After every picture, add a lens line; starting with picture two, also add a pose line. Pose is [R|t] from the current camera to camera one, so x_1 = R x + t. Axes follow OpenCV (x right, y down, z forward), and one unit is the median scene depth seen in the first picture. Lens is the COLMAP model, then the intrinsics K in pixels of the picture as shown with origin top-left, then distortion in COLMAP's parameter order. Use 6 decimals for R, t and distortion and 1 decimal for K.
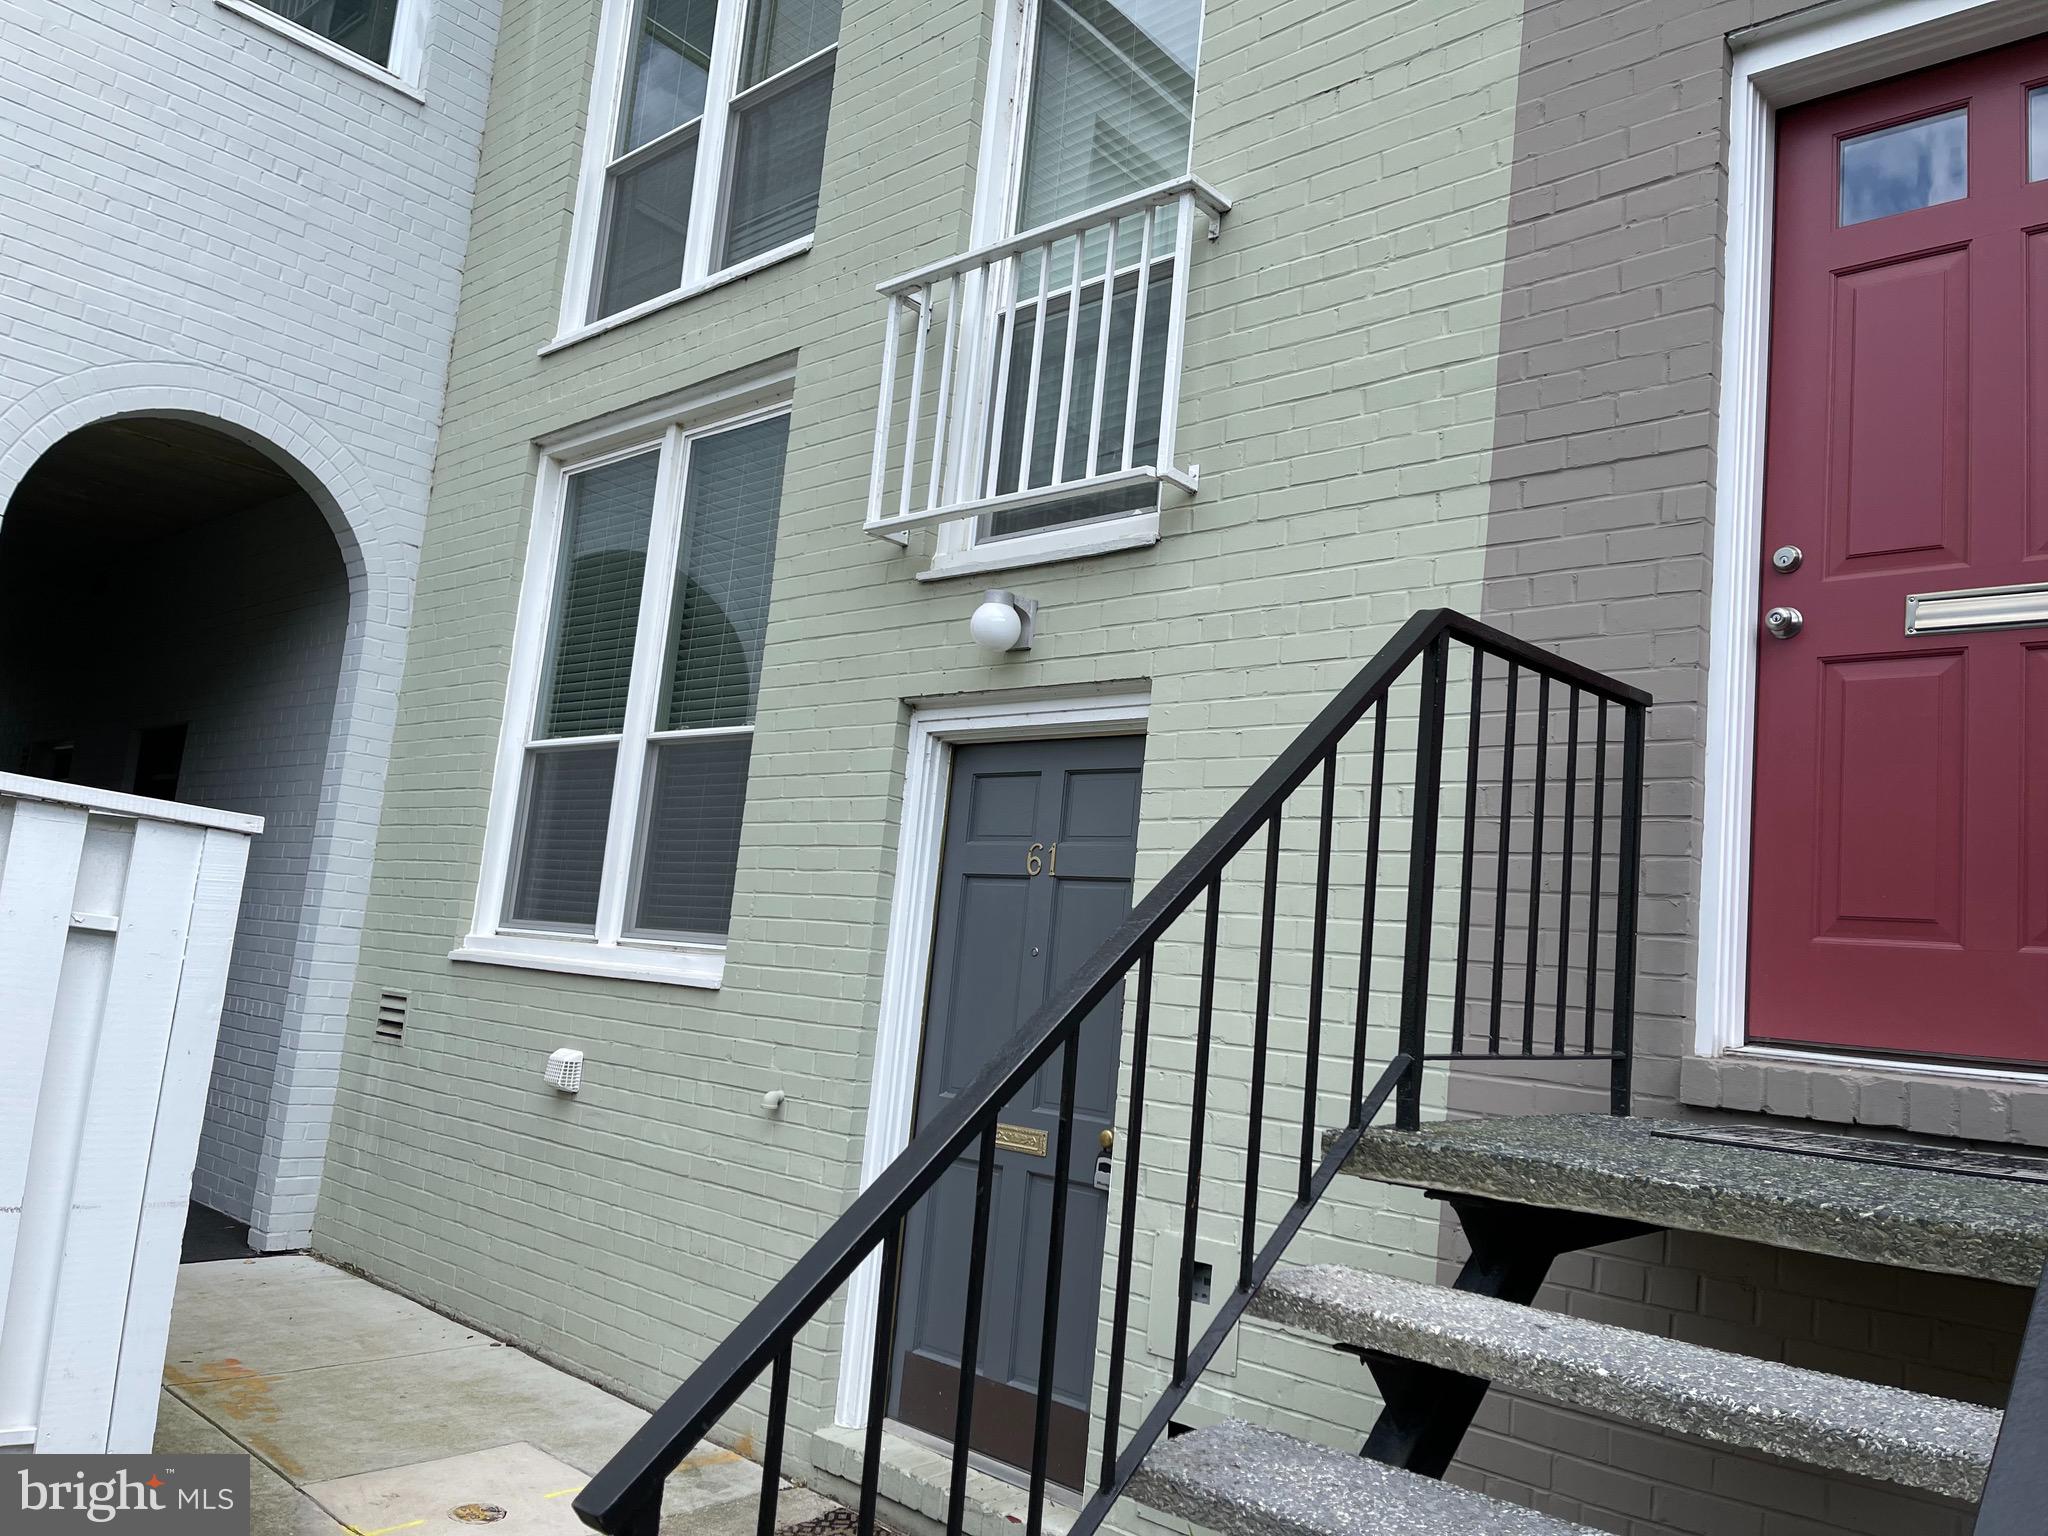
lens RADIAL K [[1554.1, 0, 1024.0], [0, 1554.1, 768.0], [0, 0, 1]] dist [0.028166, -0.029374]
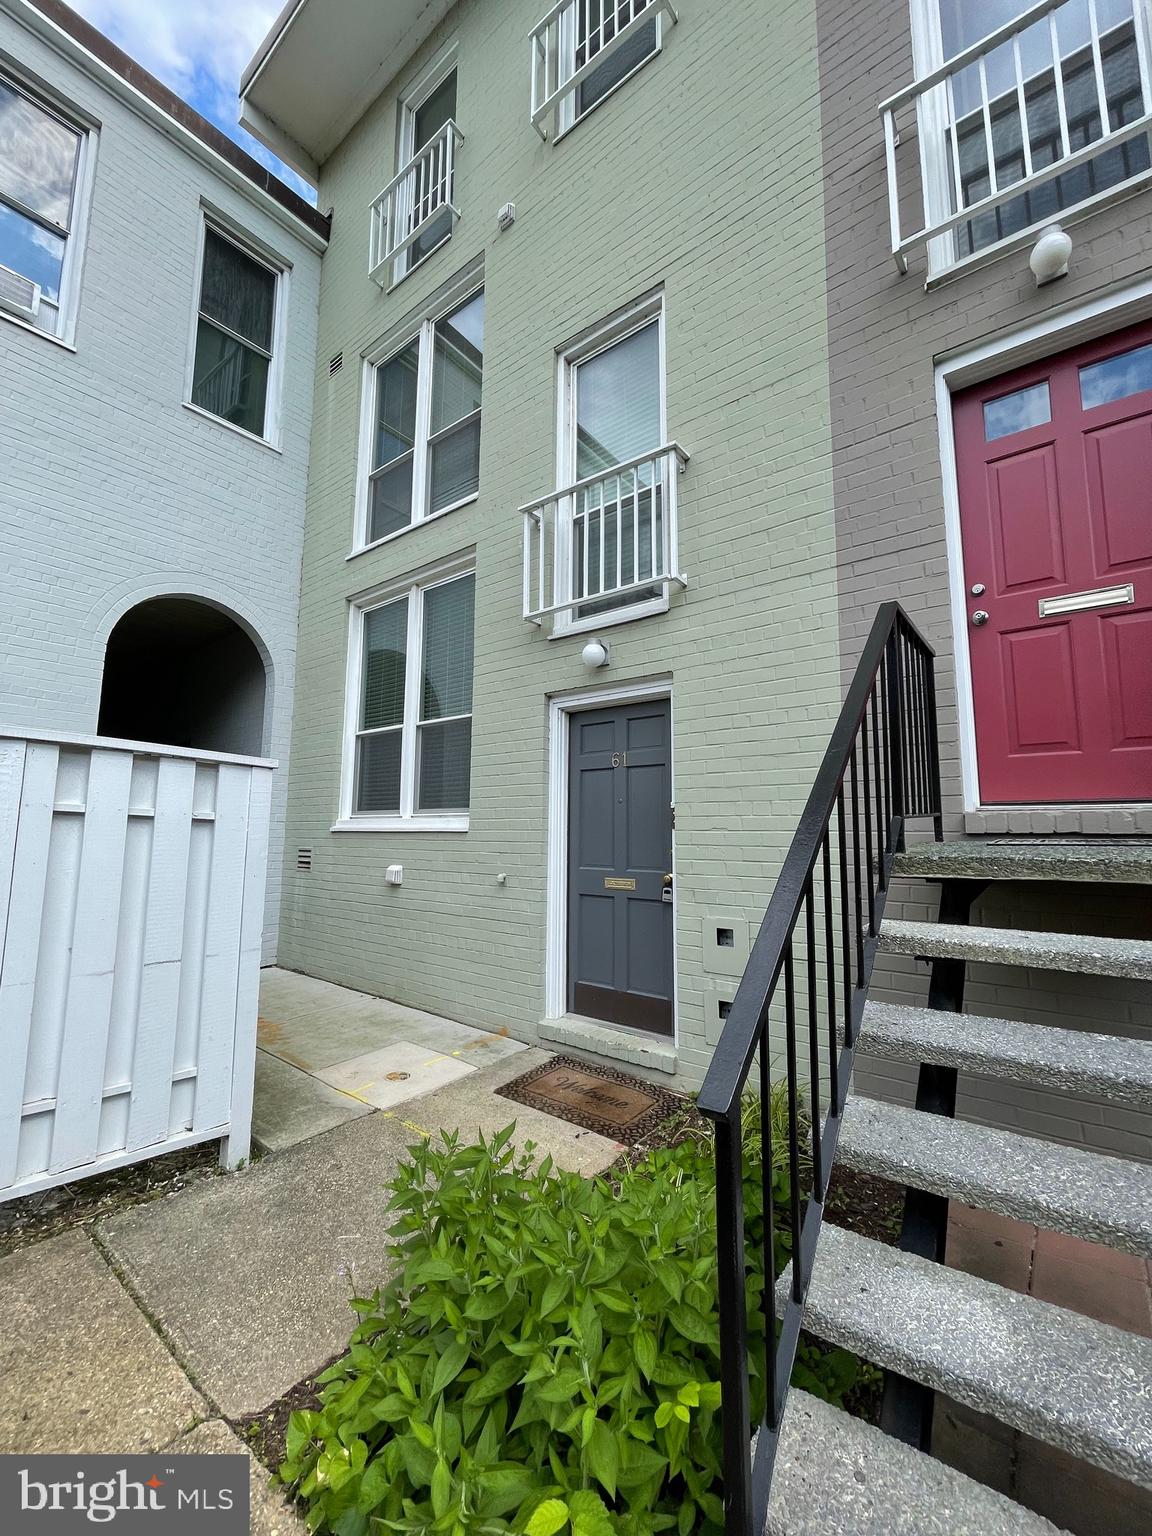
lens RADIAL K [[620.3, 0, 569.5], [0, 620.3, 760.1], [0, 0, 1]] dist [-0.010866, 0.000426]
pose [[0.993090, -0.077887, 0.087785, -0.125628], [0.075552, 0.996702, 0.029616, 0.025785], [-0.089803, -0.022779, 0.995699, 0.110205]]
